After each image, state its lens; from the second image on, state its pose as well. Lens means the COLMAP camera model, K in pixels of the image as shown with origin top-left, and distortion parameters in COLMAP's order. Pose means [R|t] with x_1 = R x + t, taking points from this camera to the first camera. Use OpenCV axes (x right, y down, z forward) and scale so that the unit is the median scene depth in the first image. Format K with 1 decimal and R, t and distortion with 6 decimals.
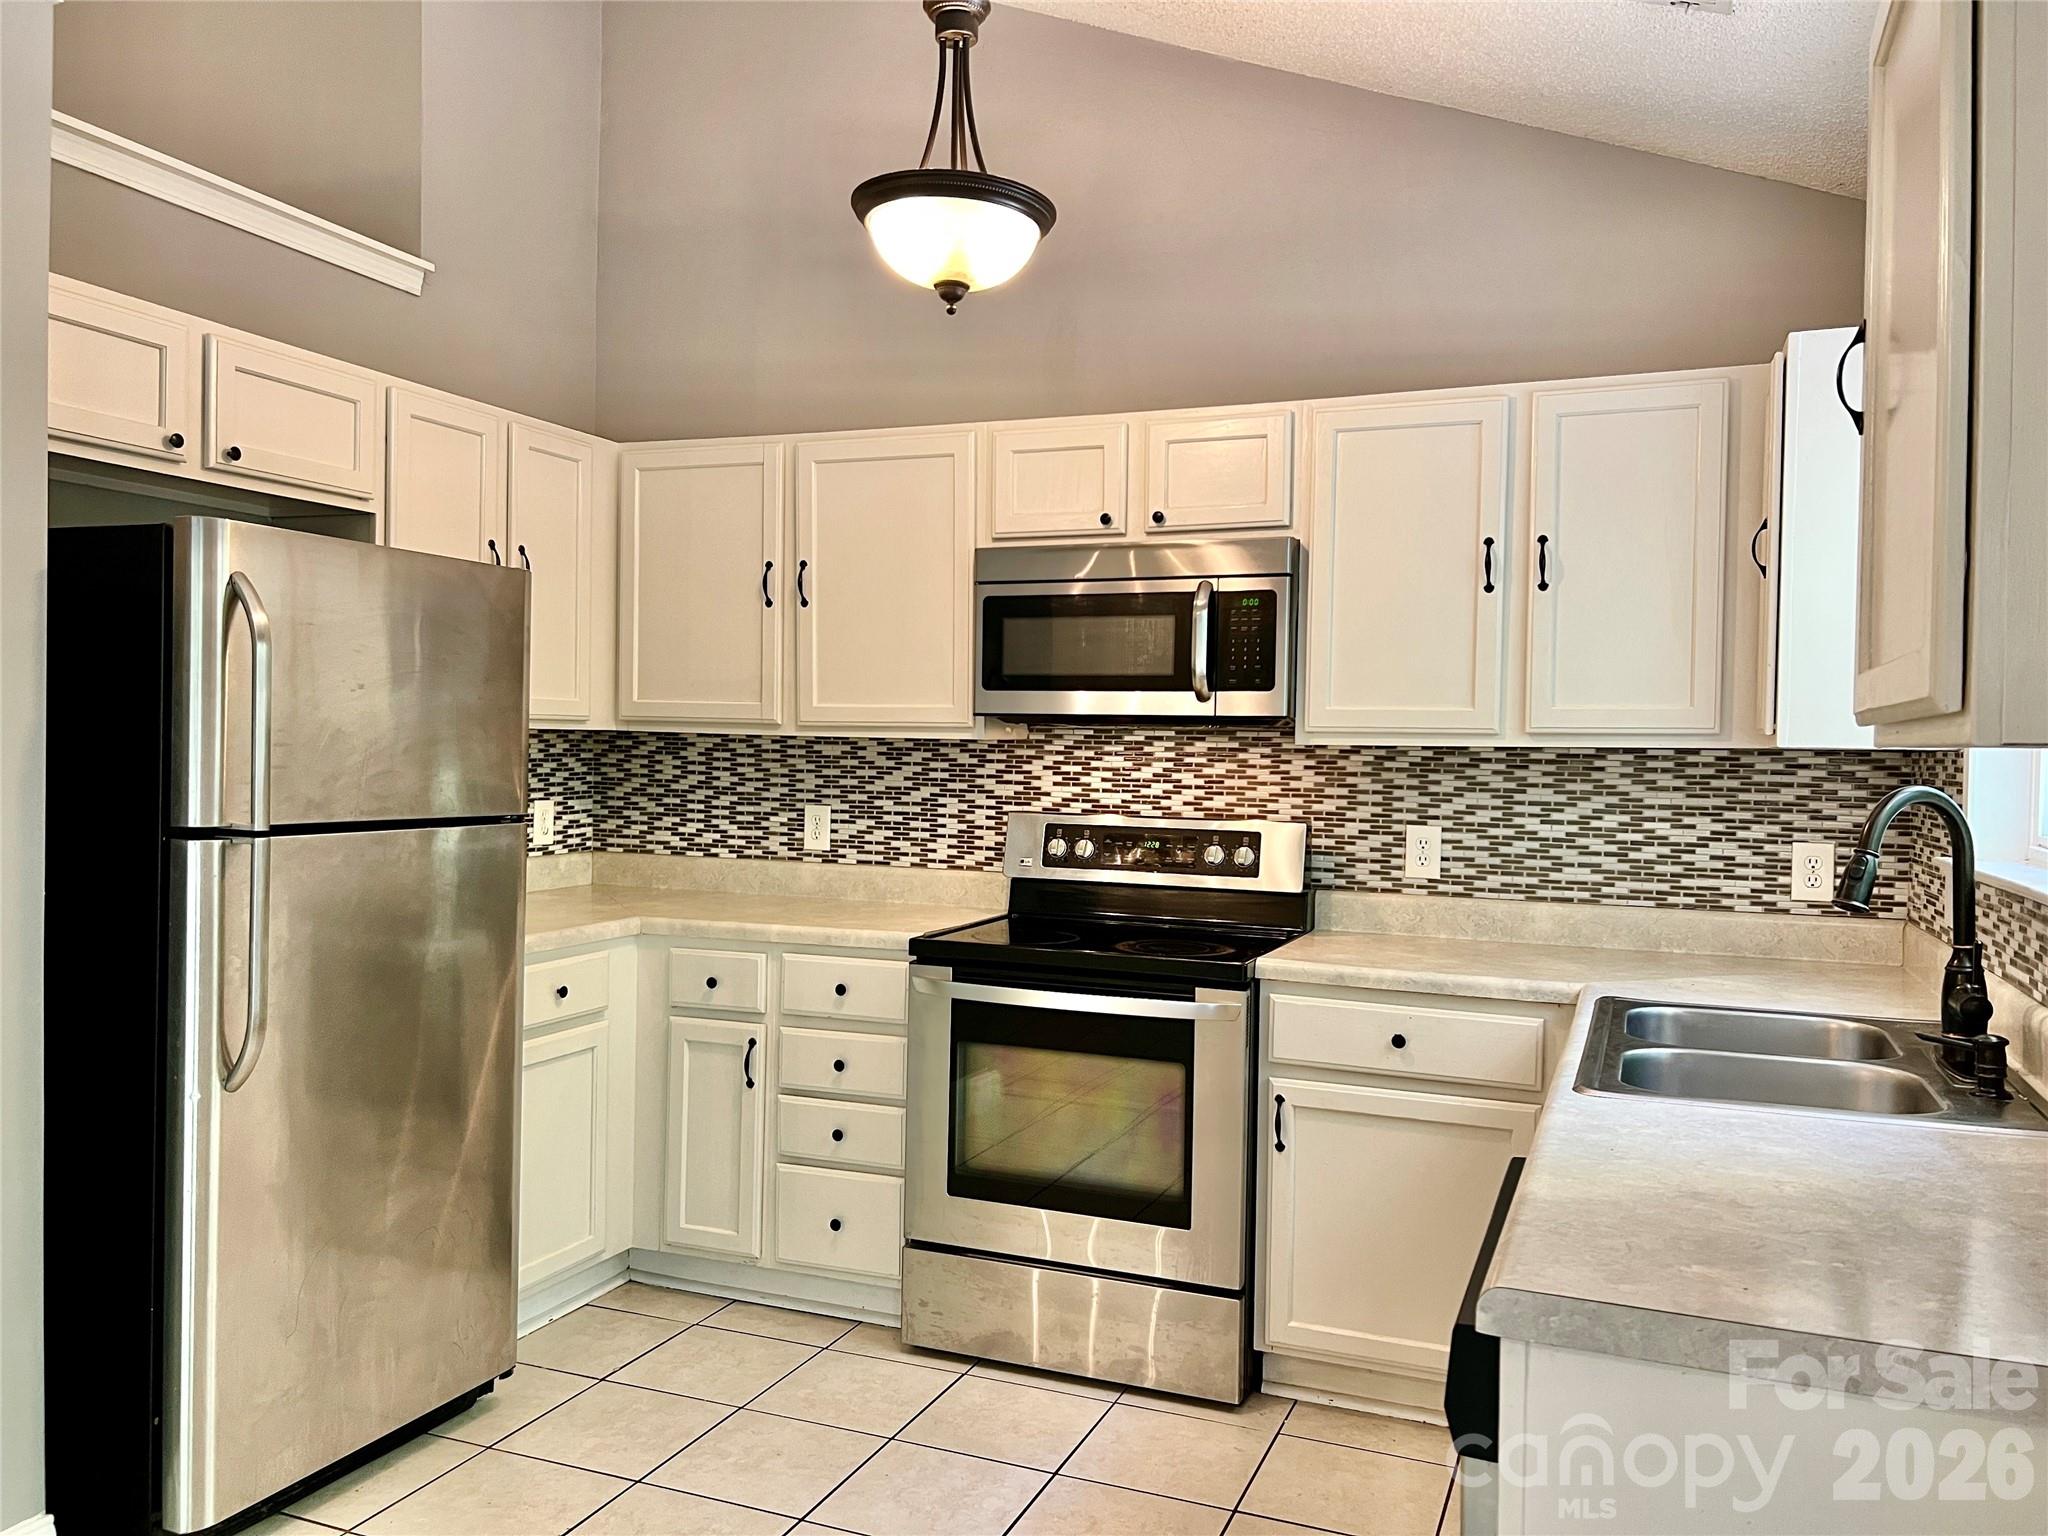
lens RADIAL K [[1554.5, 0, 1024.0], [0, 1554.5, 768.0], [0, 0, 1]] dist [-0.000256, -0.000393]
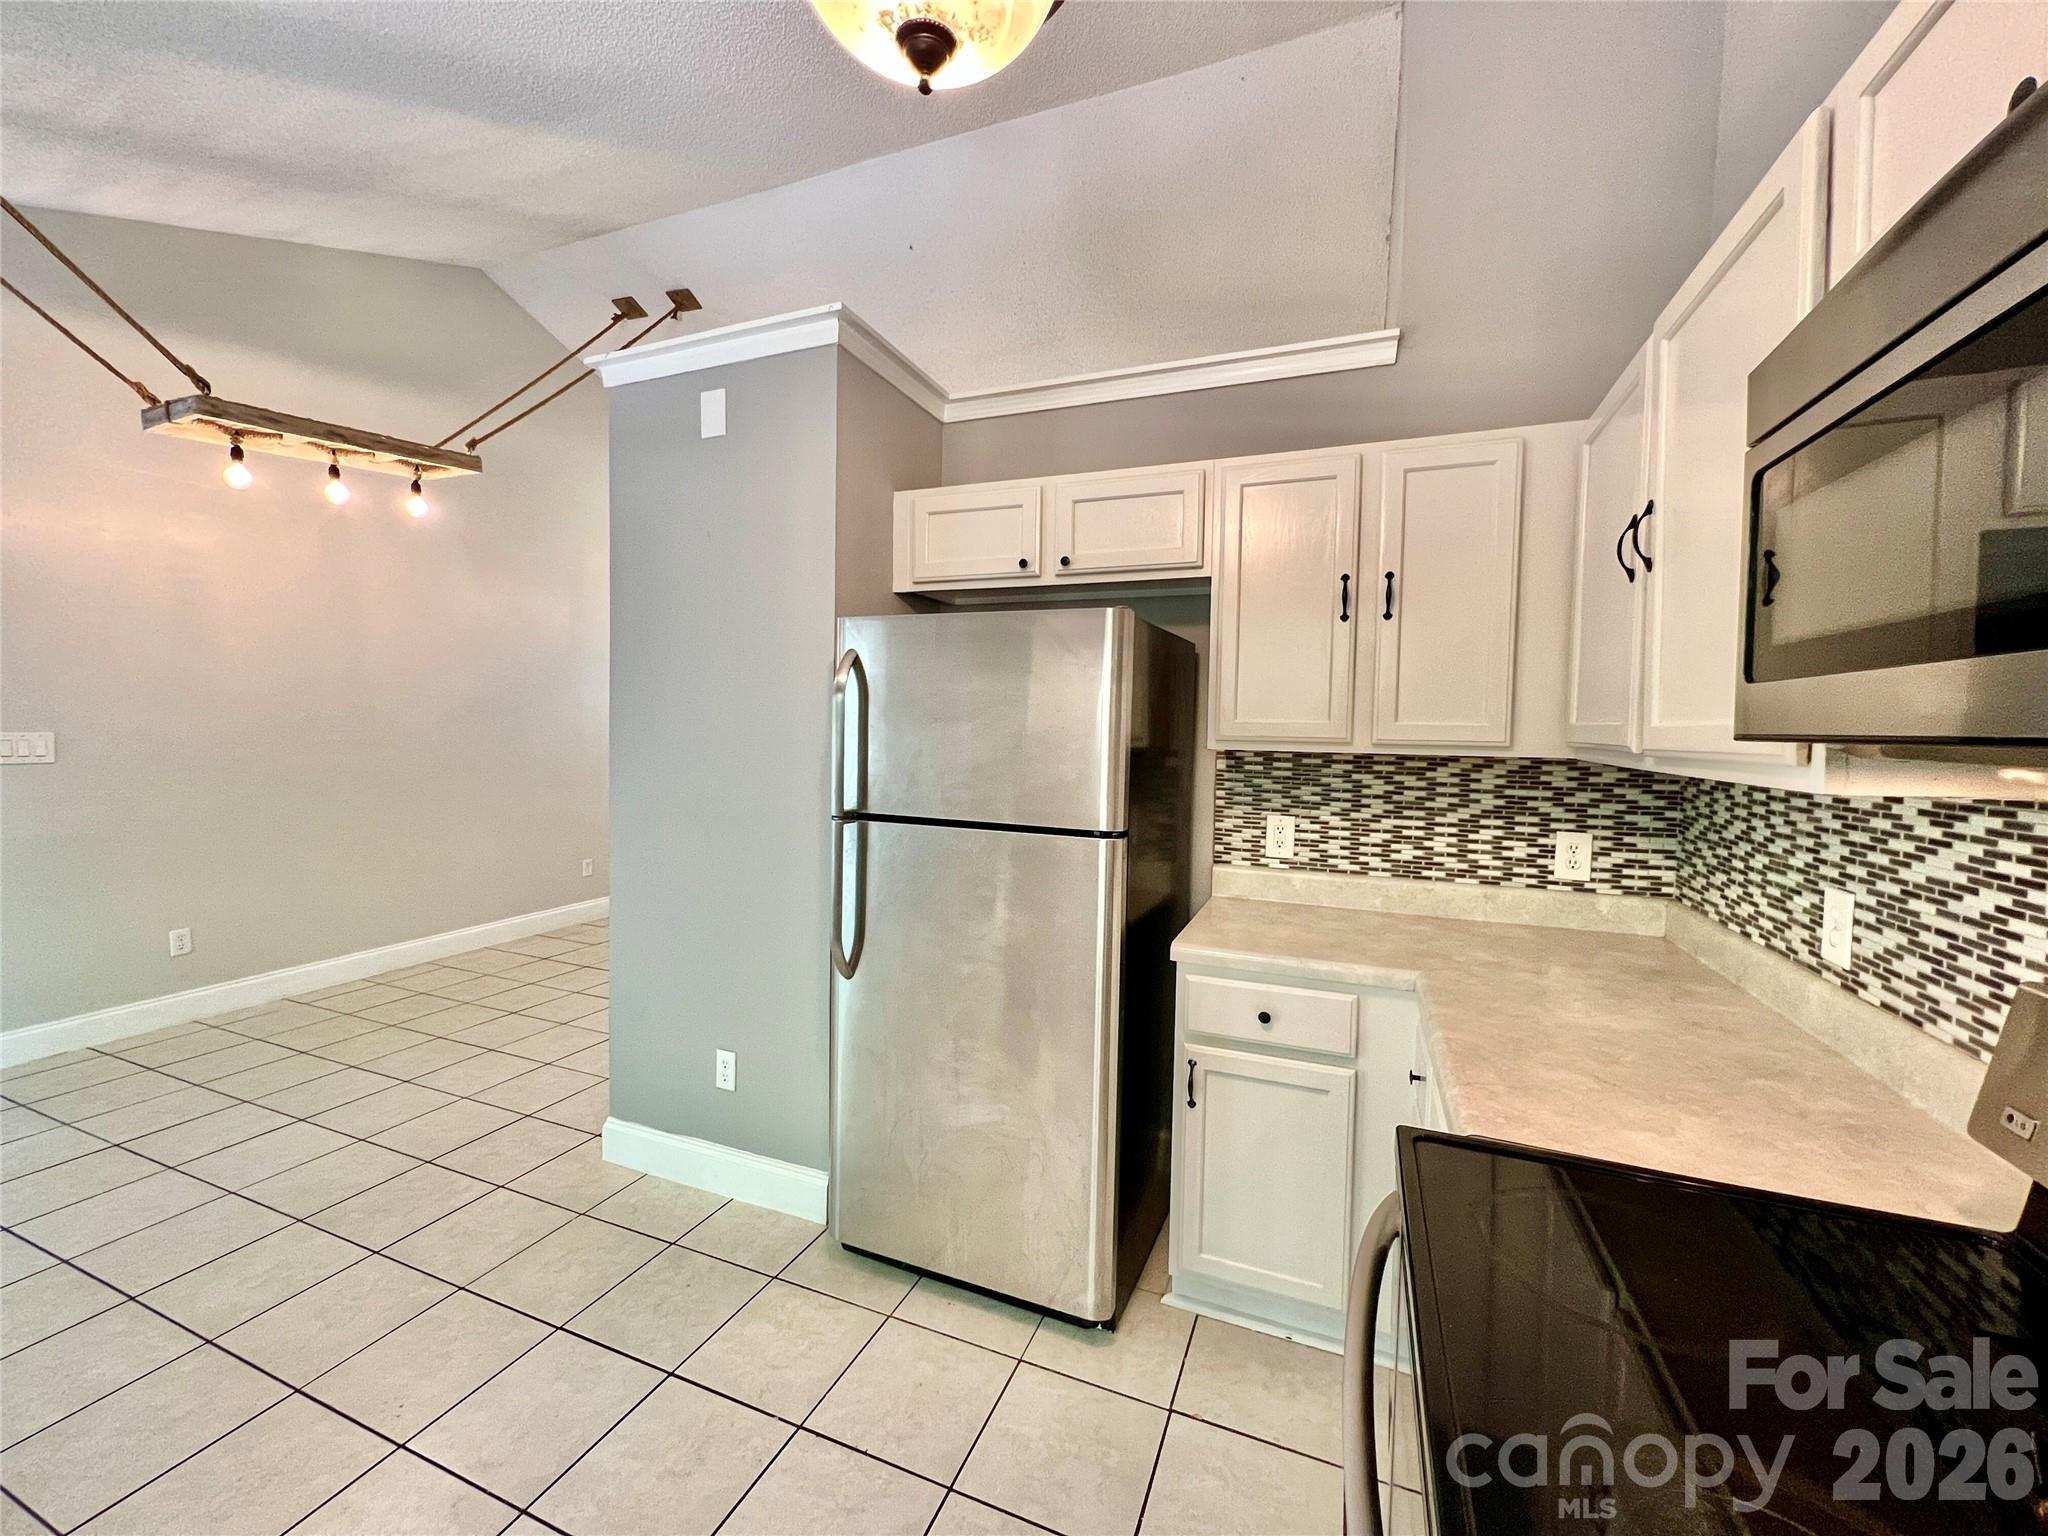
lens RADIAL K [[813.7, 0, 1024.6], [0, 813.7, 751.8], [0, 0, 1]] dist [-0.000471, 0.000029]
pose [[0.006761, 0.013321, -0.999888, 0.179160], [-0.038113, 0.999188, 0.013054, -0.021656], [0.999251, 0.038020, 0.007263, 0.684020]]
